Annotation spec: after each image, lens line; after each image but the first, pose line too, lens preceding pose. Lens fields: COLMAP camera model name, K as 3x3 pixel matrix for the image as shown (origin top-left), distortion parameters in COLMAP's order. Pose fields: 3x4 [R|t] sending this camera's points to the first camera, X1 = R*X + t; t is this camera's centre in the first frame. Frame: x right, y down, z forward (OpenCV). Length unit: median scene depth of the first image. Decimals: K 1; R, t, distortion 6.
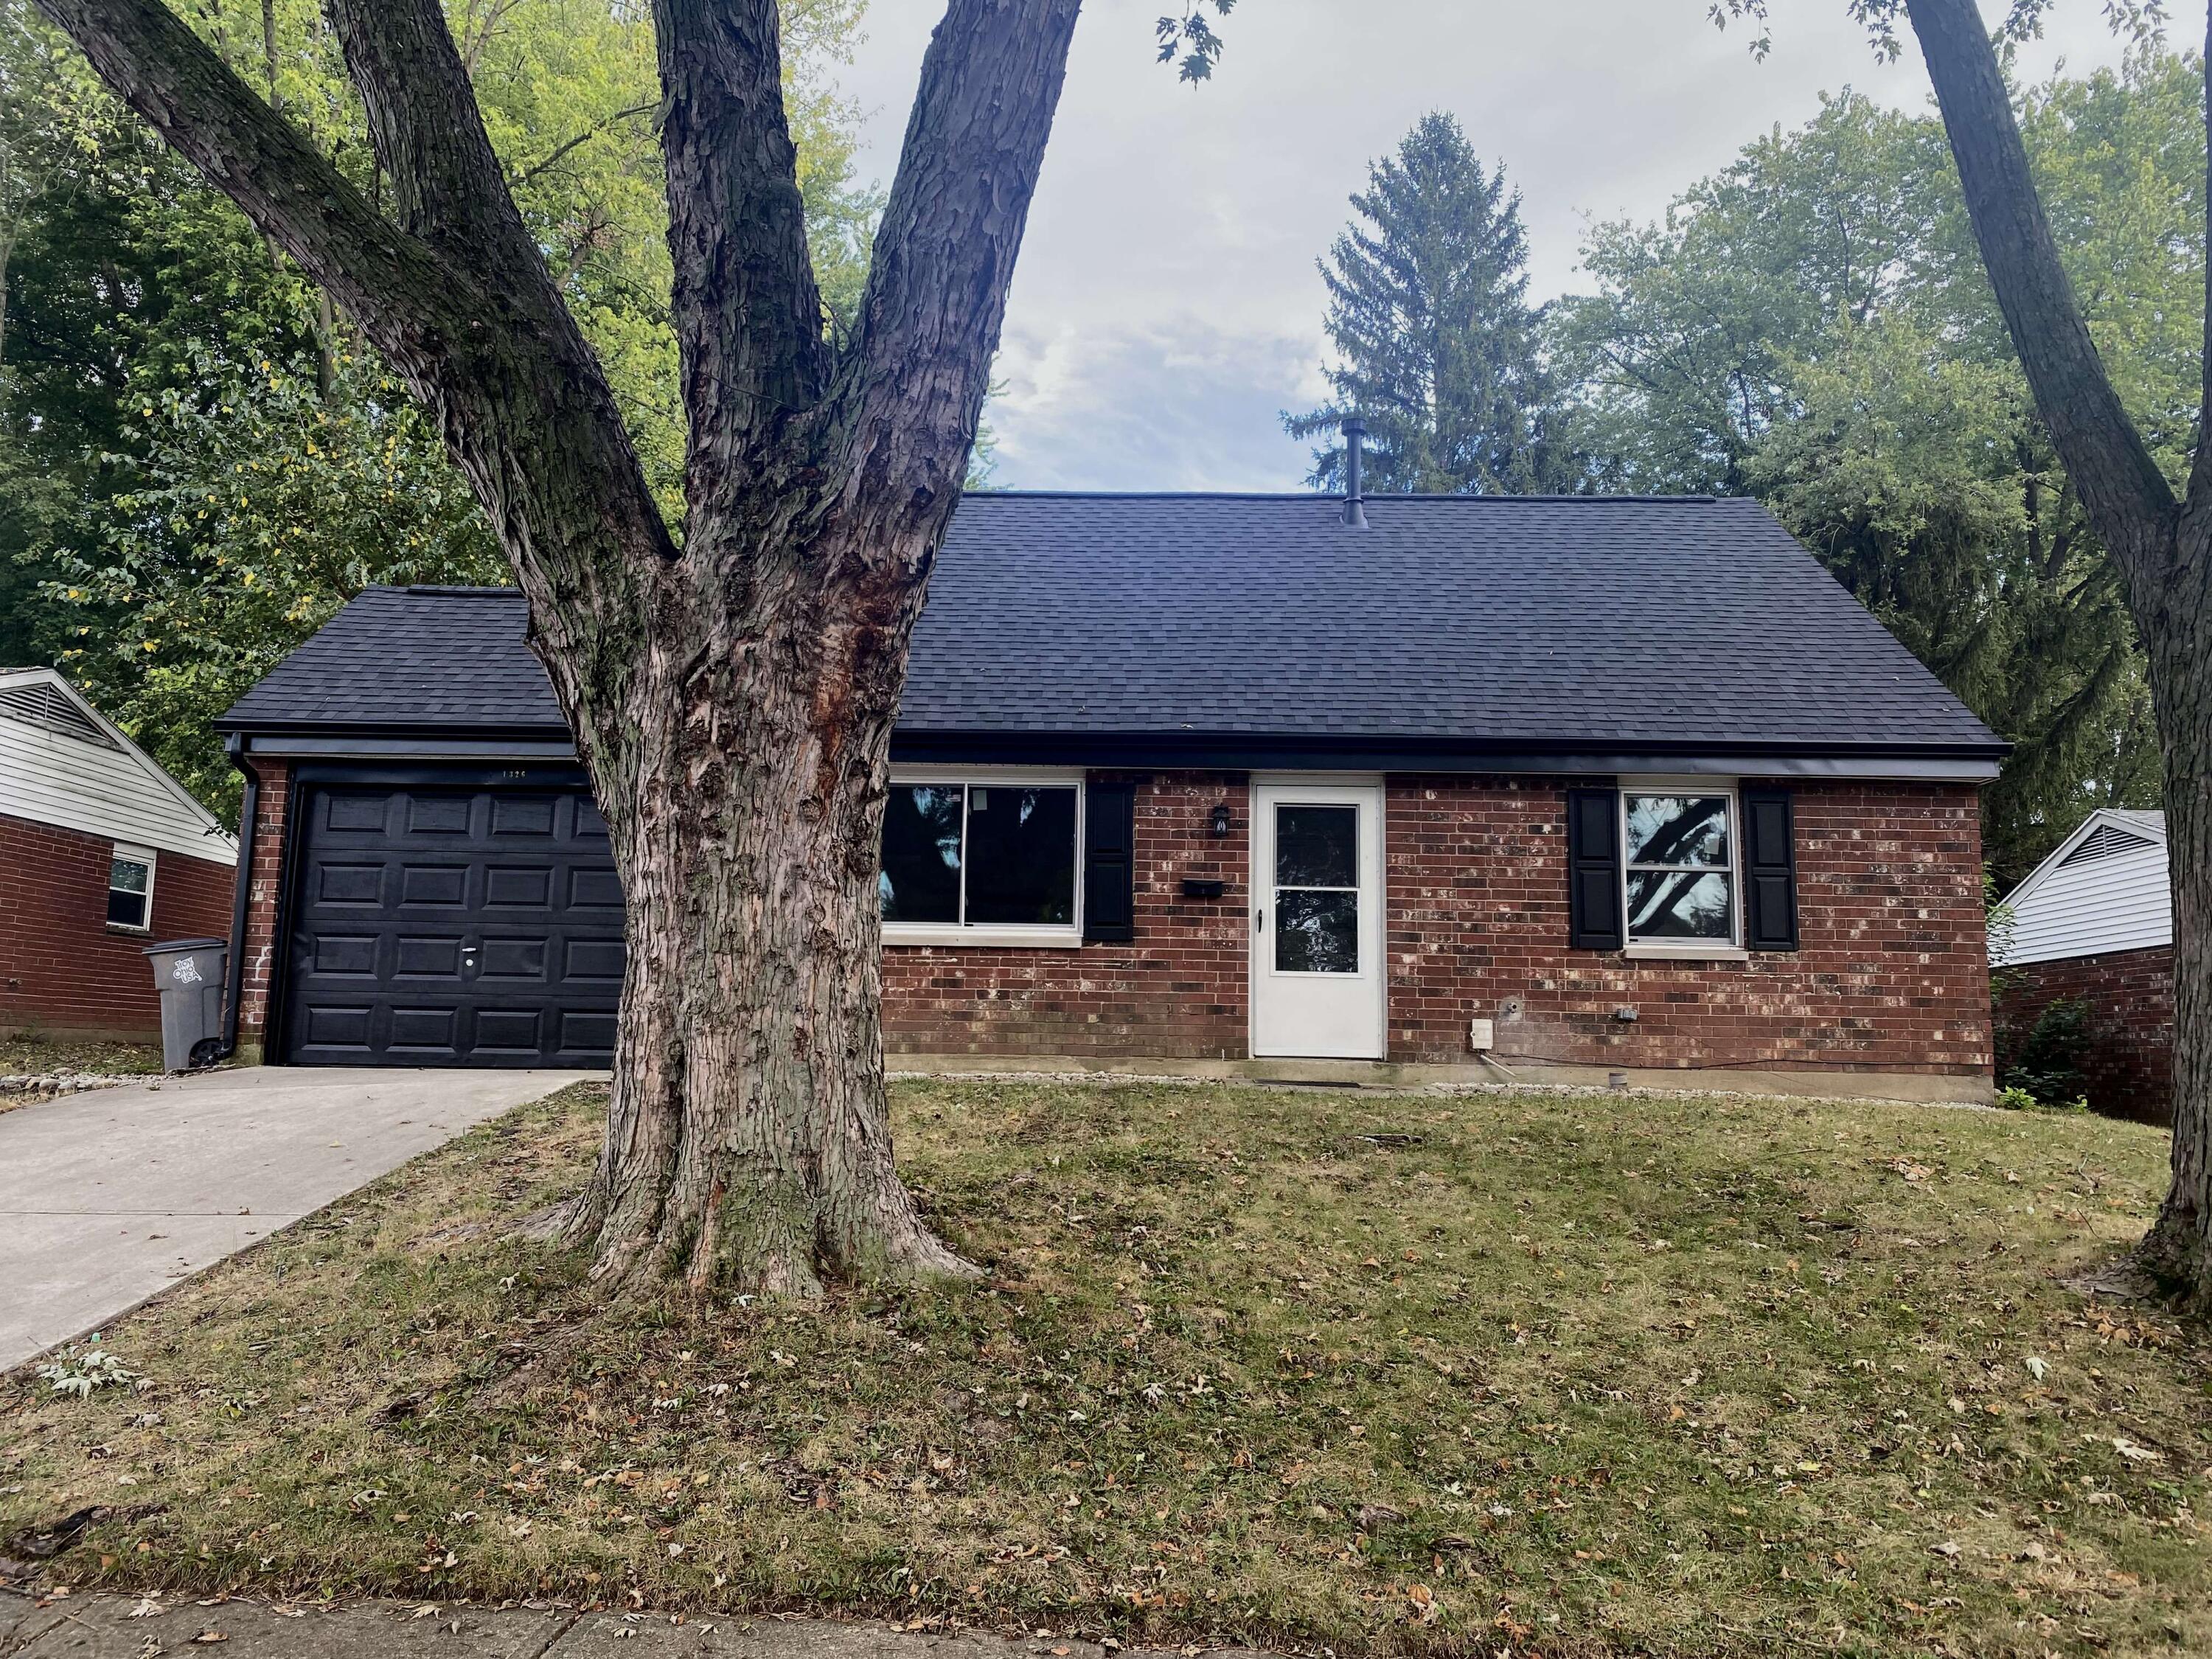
lens RADIAL K [[1633.5, 0, 1098.0], [0, 1633.5, 823.3], [0, 0, 1]] dist [0.069564, -0.010283]
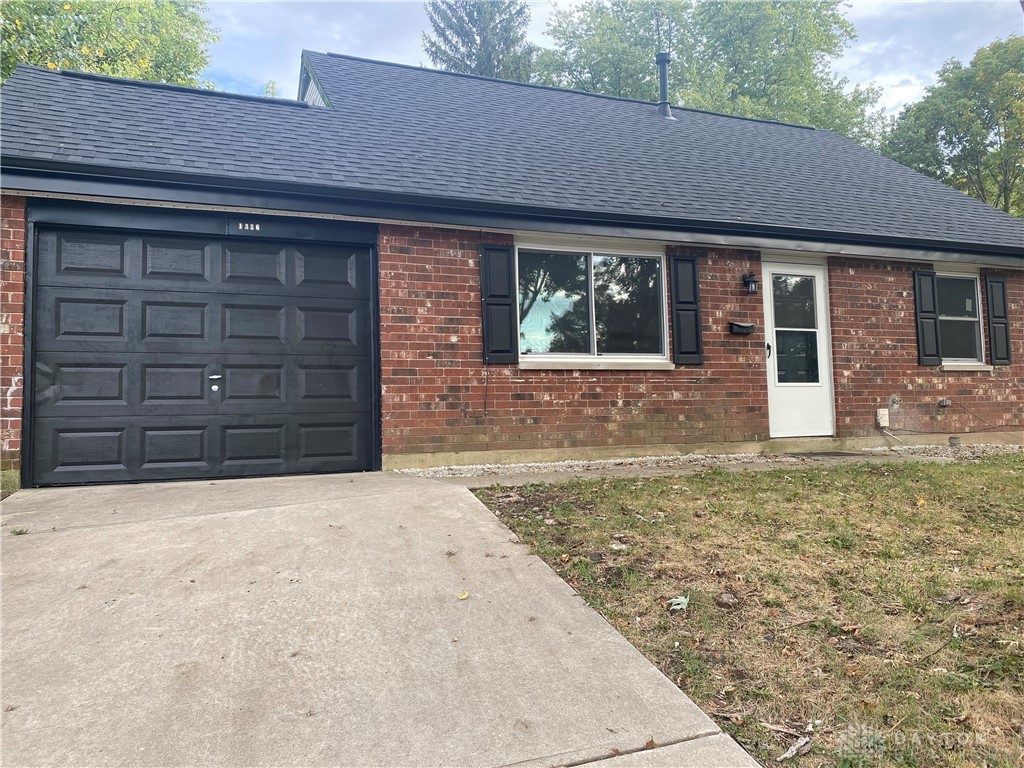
lens RADIAL K [[756.2, 0, 513.9], [0, 756.2, 385.4], [0, 0, 1]] dist [0.069564, -0.010283]
pose [[0.923643, -0.021827, 0.382631, -0.398583], [-0.013036, 0.996010, 0.088285, 0.032458], [-0.383031, -0.086532, 0.919674, 0.431385]]
